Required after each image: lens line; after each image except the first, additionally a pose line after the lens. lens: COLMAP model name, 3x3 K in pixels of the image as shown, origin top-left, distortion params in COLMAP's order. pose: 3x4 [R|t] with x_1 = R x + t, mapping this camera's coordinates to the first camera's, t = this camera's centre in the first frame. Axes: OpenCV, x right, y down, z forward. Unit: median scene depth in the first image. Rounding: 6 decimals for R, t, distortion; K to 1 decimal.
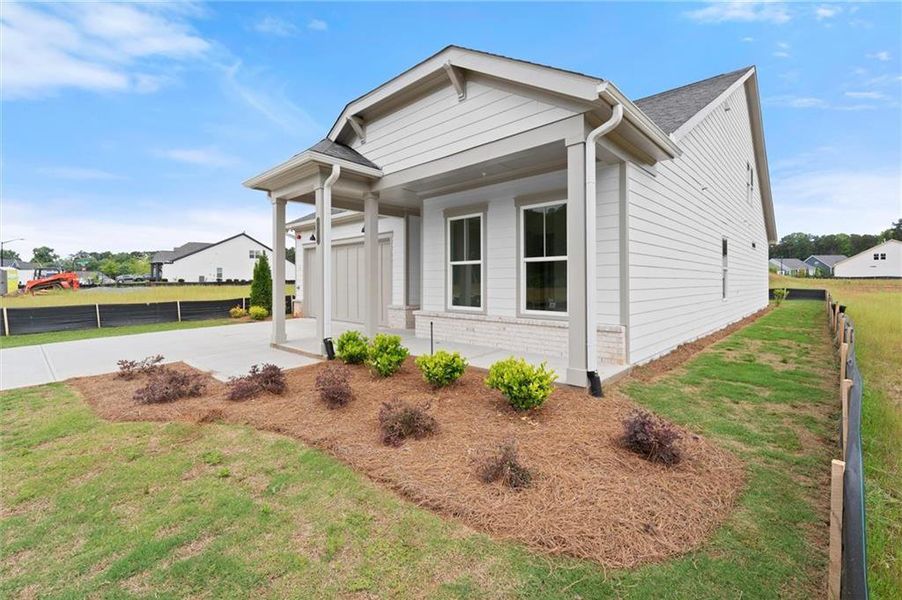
lens RADIAL K [[387.8, 0, 448.7], [0, 387.8, 295.2], [0, 0, 1]] dist [-0.000605, -0.000325]
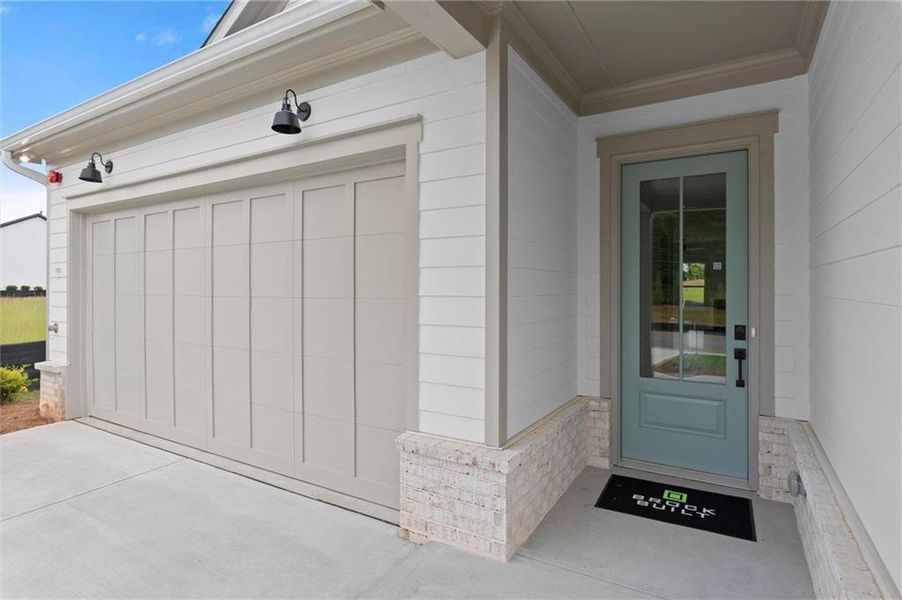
lens RADIAL K [[445.6, 0, 442.0], [0, 445.6, 296.0], [0, 0, 1]] dist [0.001440, -0.000036]
pose [[0.976553, 0.006799, 0.215169, -0.187801], [-0.001963, 0.999741, -0.022678, -0.050654], [-0.215267, 0.021724, 0.976313, 0.731207]]
